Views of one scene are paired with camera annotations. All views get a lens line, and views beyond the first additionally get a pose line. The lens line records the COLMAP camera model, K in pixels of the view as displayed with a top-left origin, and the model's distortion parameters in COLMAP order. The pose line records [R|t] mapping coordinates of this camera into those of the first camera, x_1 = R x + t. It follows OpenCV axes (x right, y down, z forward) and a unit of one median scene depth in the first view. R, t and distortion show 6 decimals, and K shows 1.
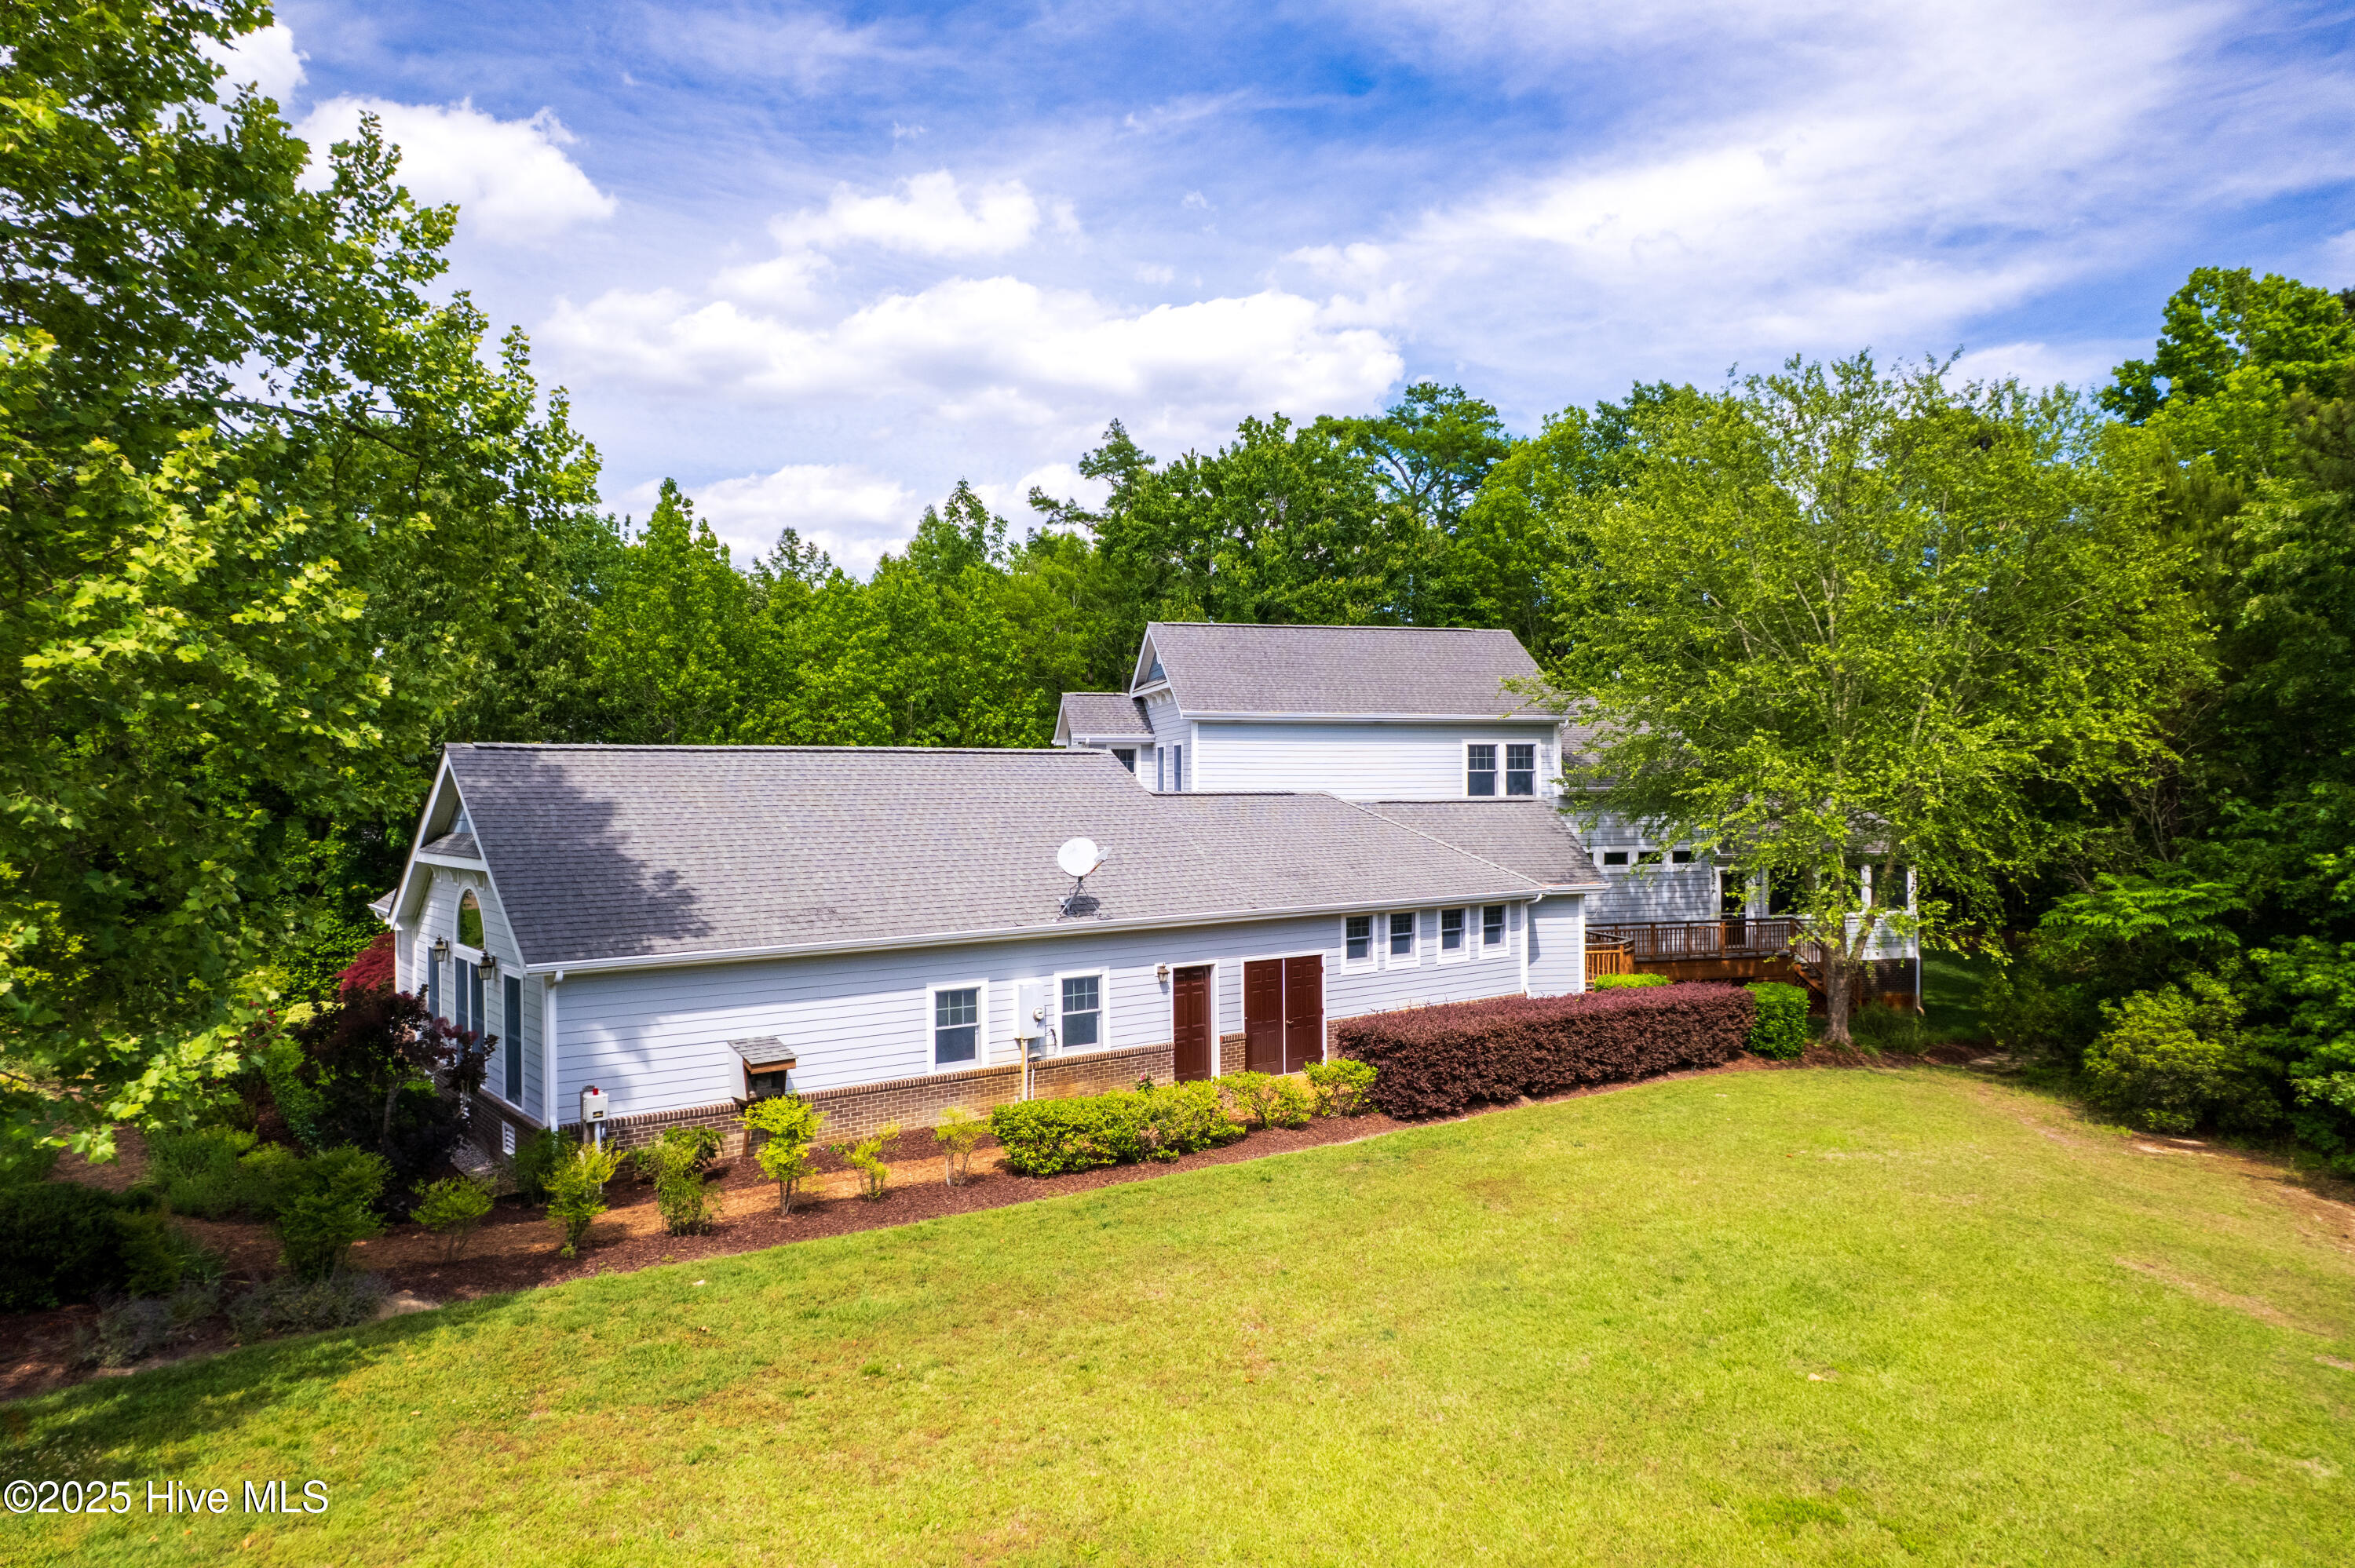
lens RADIAL K [[1467.0, 0, 1177.5], [0, 1467.0, 784.0], [0, 0, 1]] dist [-0.021542, 0.000232]
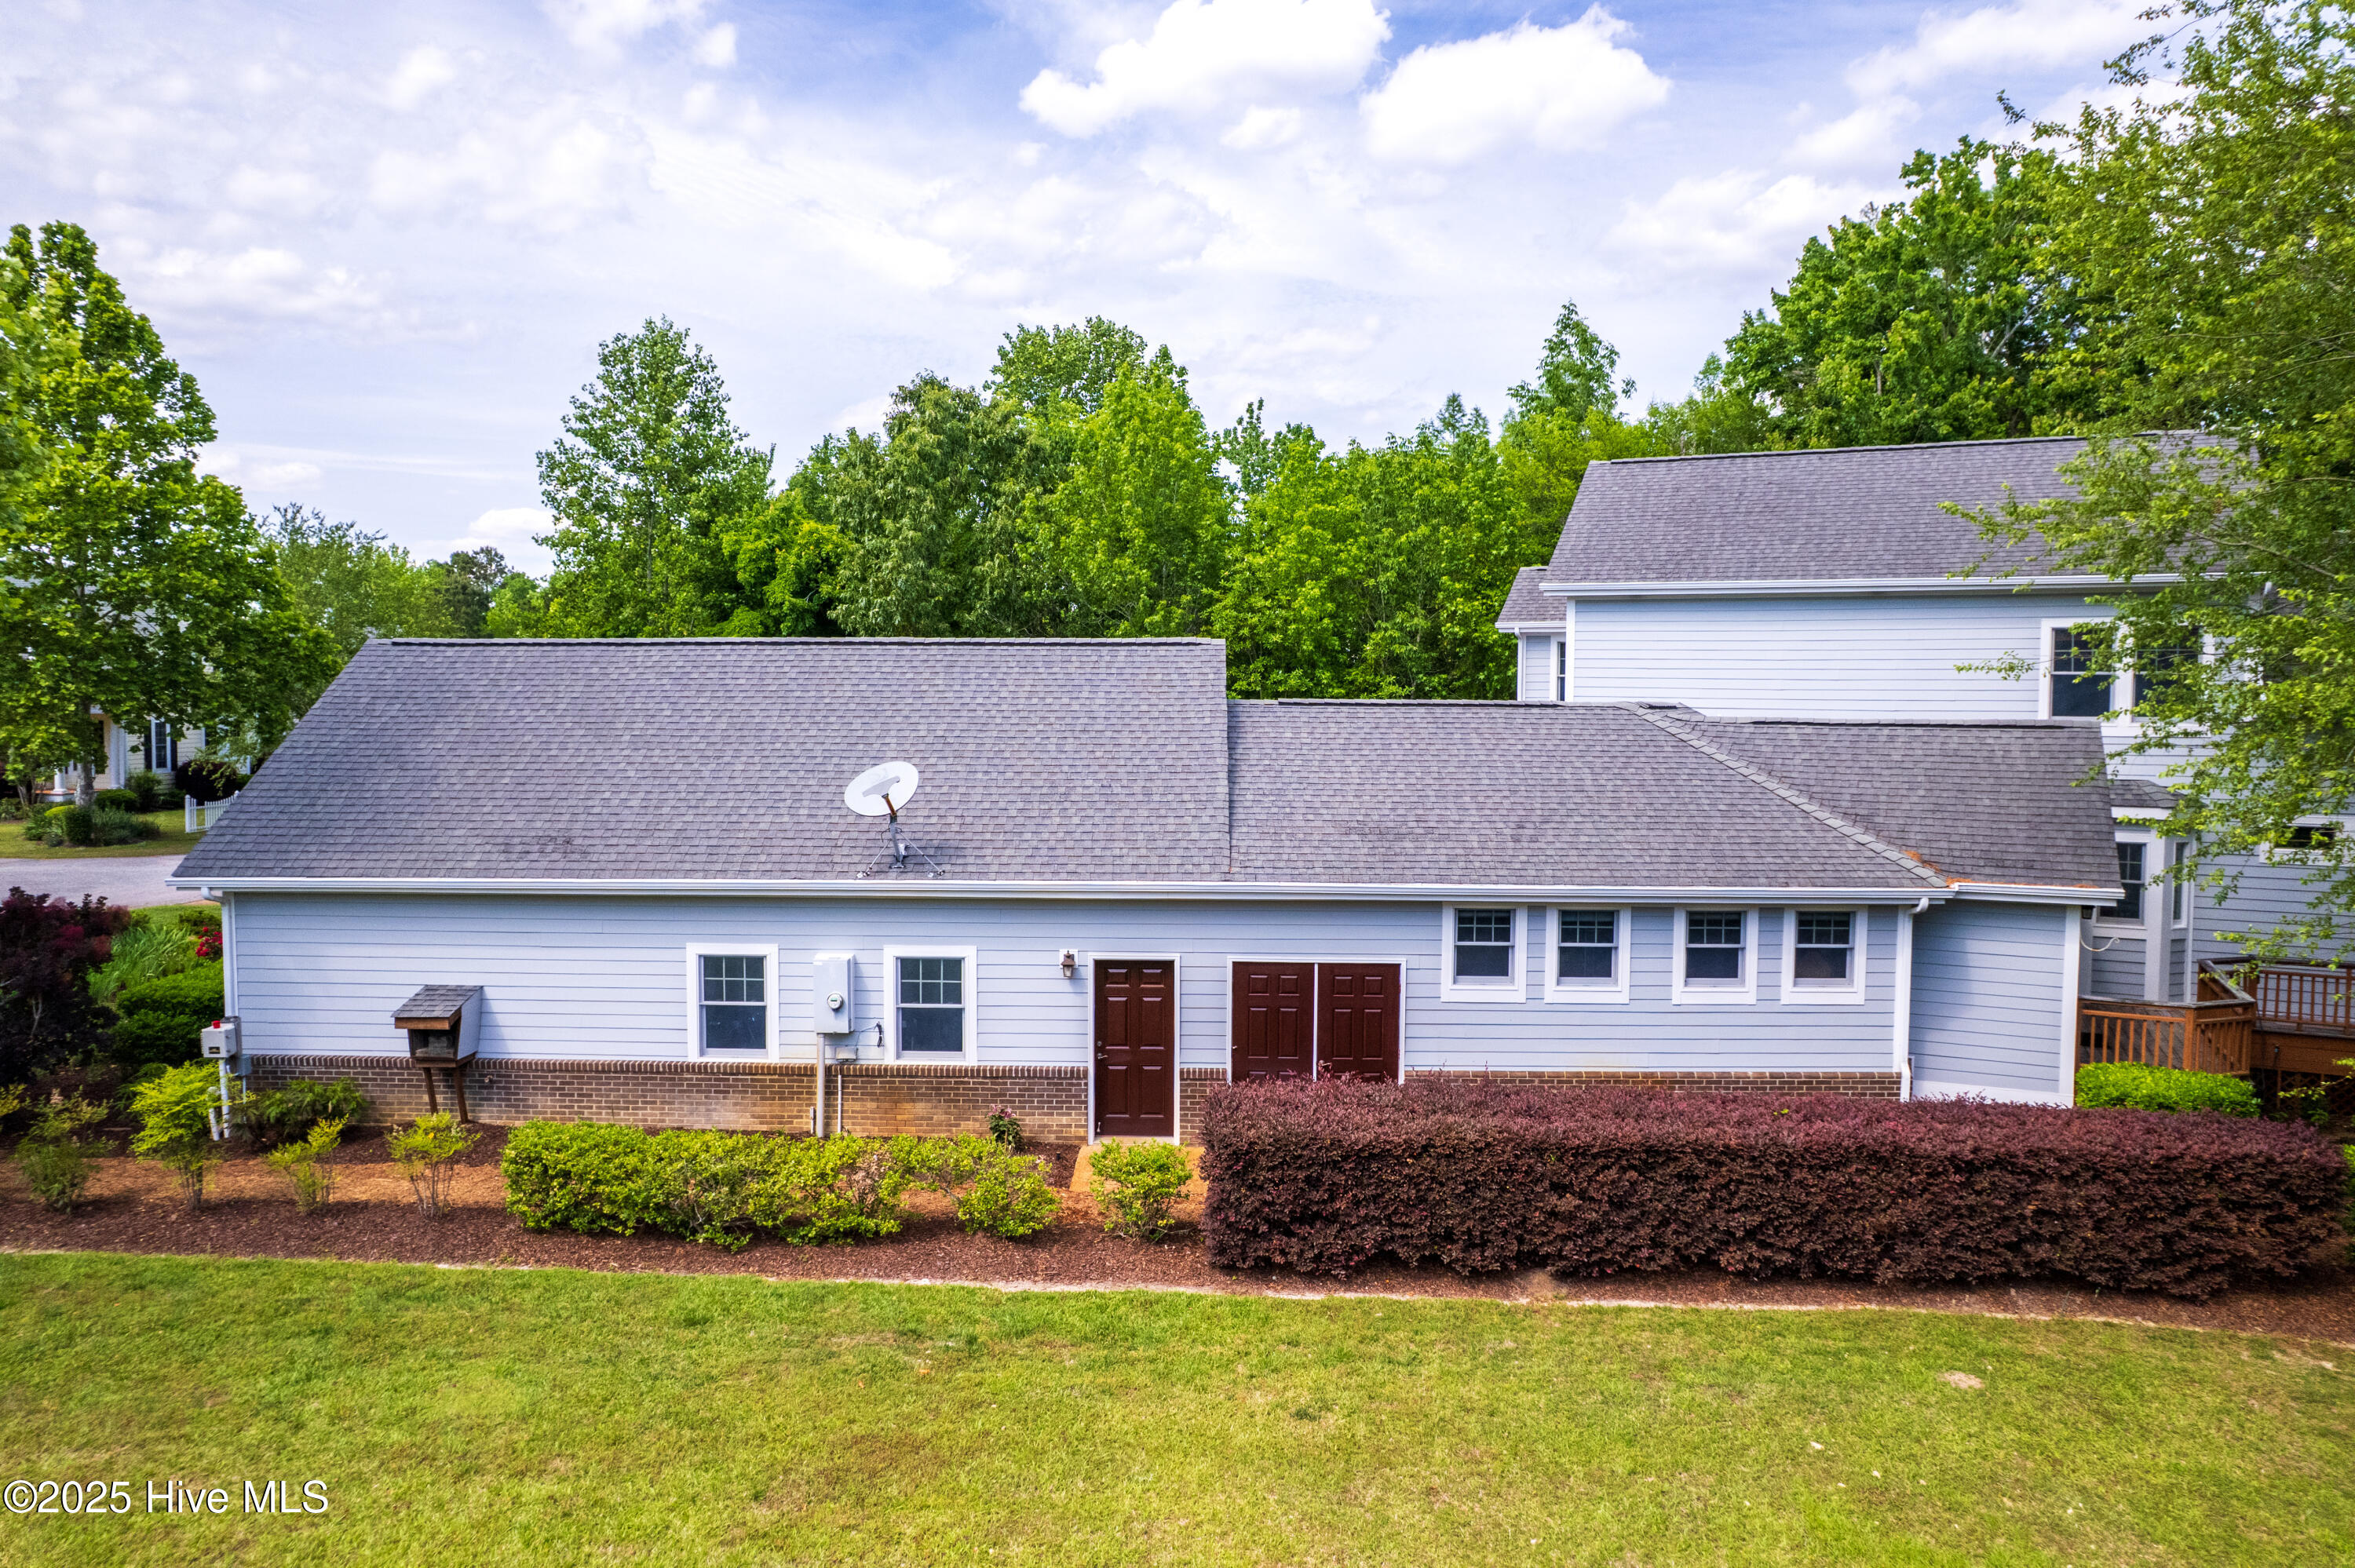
lens RADIAL K [[1541.4, 0, 1157.7], [0, 1541.4, 782.4], [0, 0, 1]] dist [-0.063073, 0.053148]
pose [[0.770398, 0.042654, -0.636135, 0.466055], [-0.007522, 0.998298, 0.057827, 0.004625], [0.637519, -0.039765, 0.769408, 0.485836]]
